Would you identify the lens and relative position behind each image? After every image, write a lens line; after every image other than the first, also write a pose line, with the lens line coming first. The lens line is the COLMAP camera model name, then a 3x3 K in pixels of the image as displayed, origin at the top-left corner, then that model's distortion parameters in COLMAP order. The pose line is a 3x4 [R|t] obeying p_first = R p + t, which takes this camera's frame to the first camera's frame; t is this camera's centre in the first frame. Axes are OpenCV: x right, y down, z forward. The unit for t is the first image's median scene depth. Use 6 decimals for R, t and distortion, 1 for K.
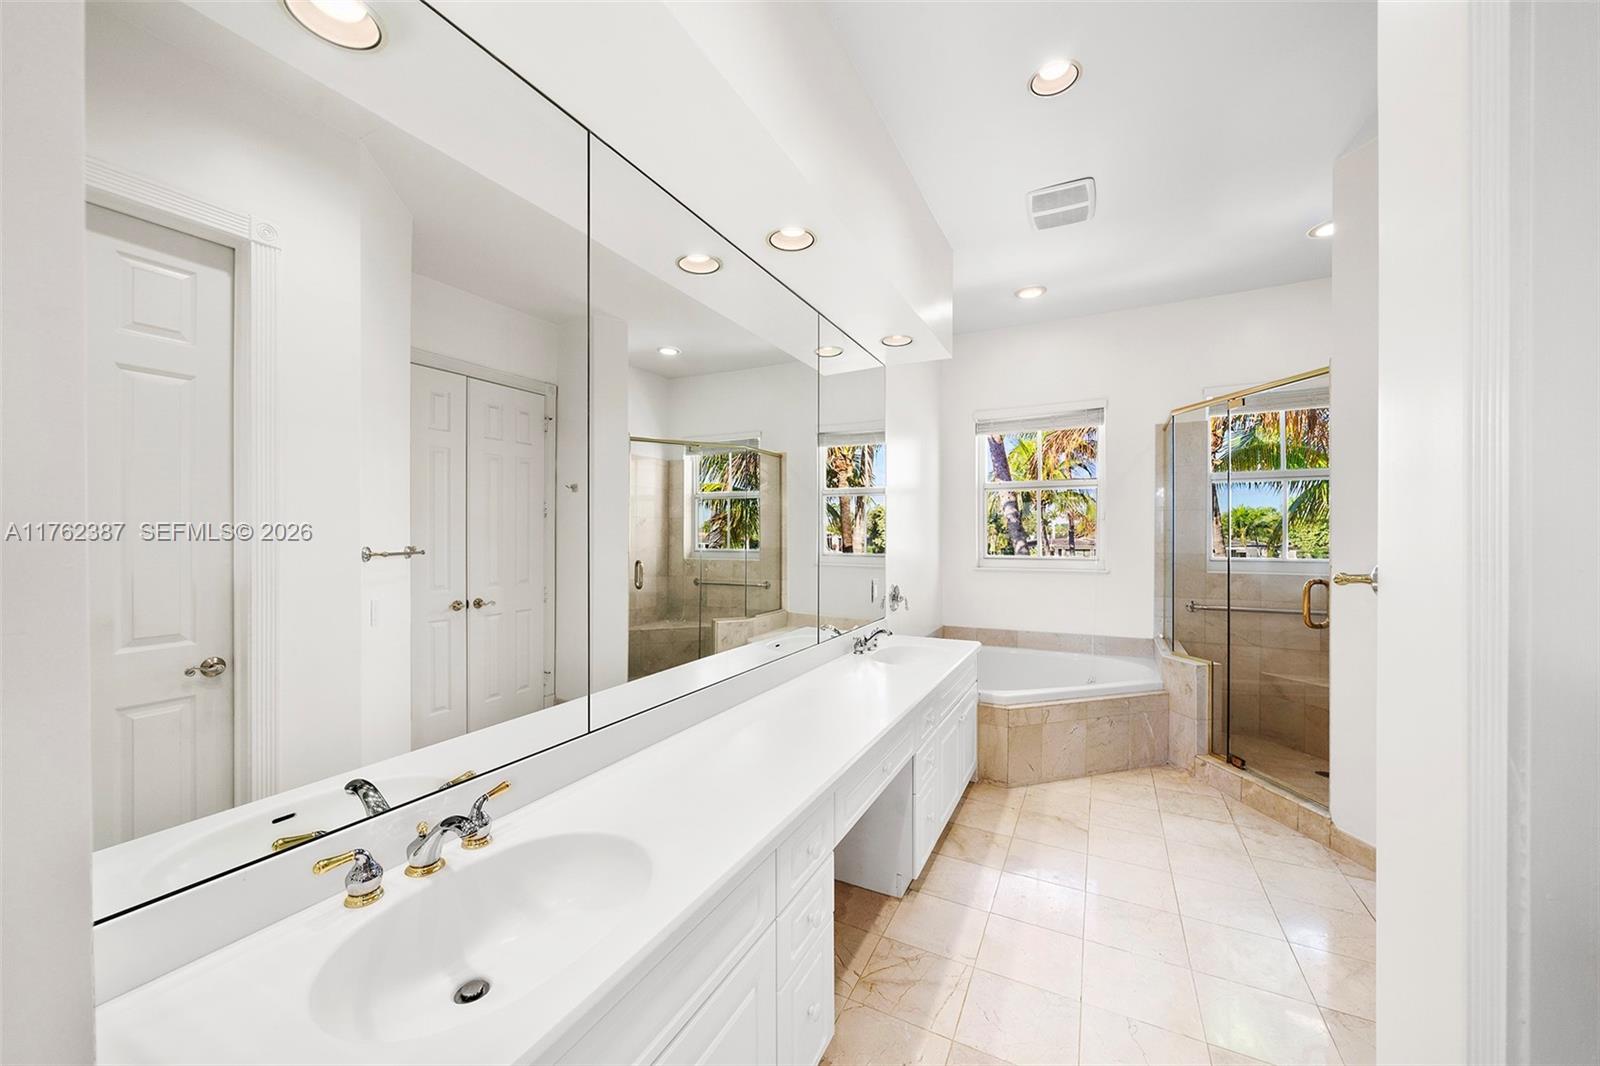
lens RADIAL K [[593.2, 0, 794.8], [0, 593.2, 535.7], [0, 0, 1]] dist [0.002482, 0.000030]
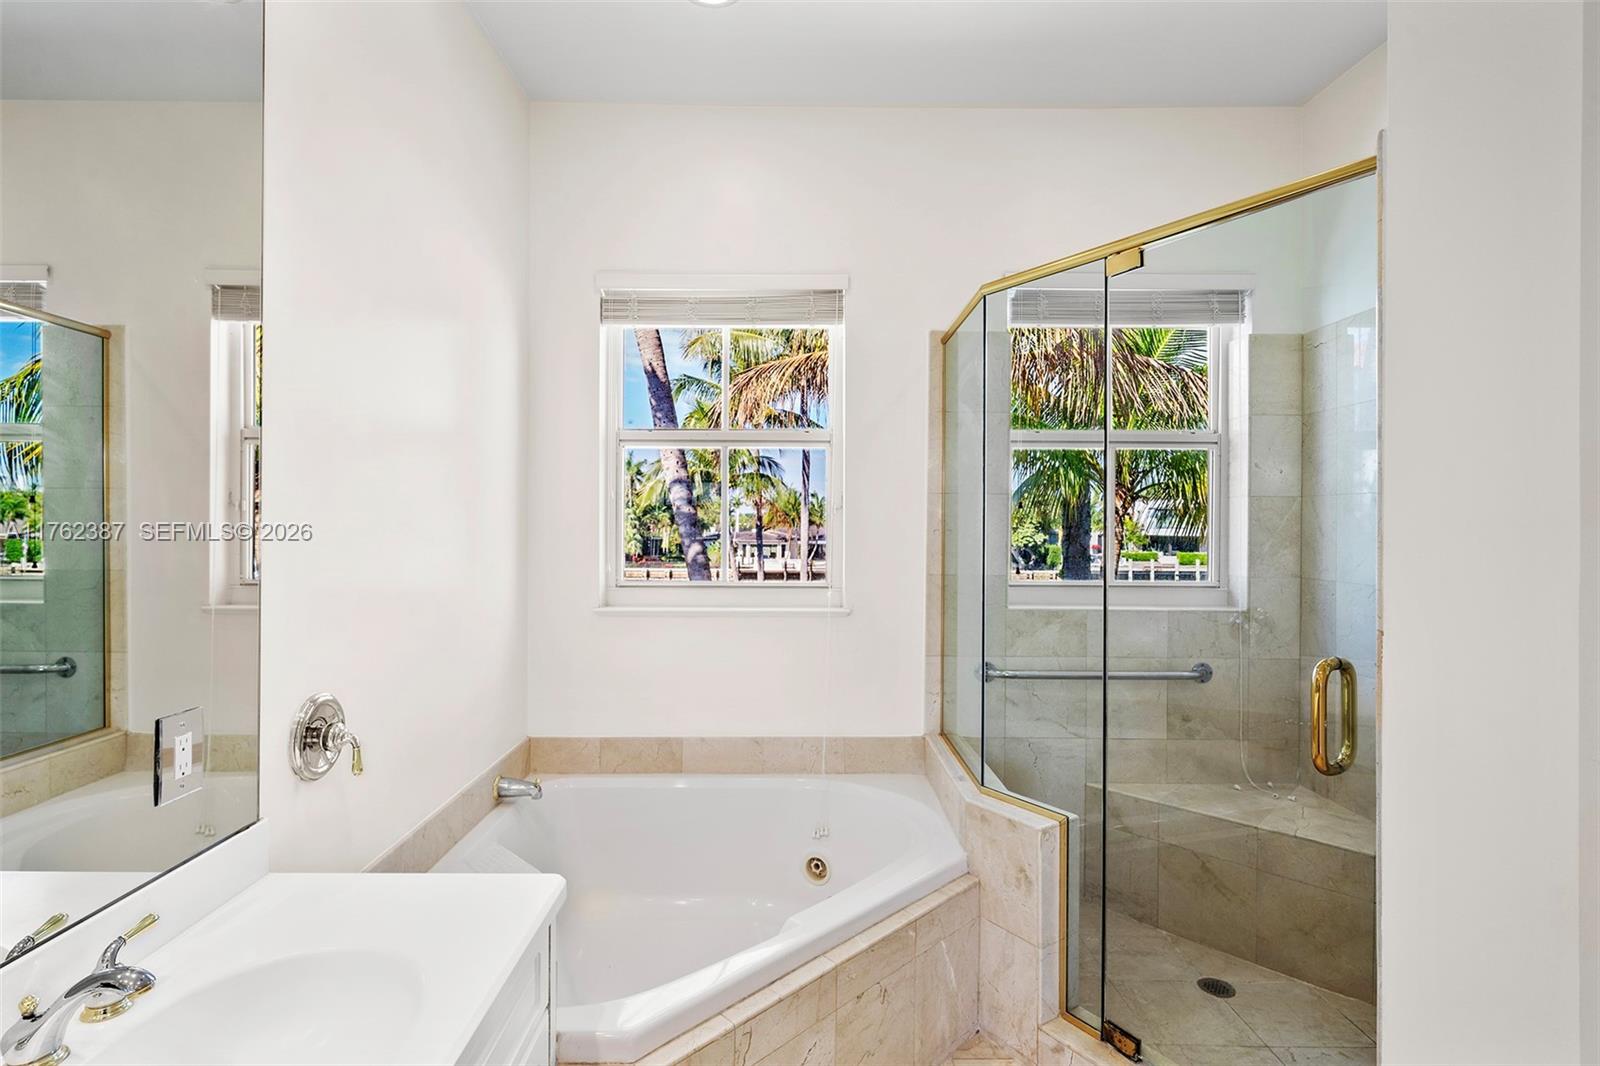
lens RADIAL K [[780.4, 0, 798.3], [0, 780.4, 528.2], [0, 0, 1]] dist [0.003434, 0.000242]
pose [[0.882655, 0.003443, 0.470008, 0.148138], [-0.004172, 0.999991, 0.000510, -0.010034], [-0.470002, -0.002411, 0.882662, 0.366760]]
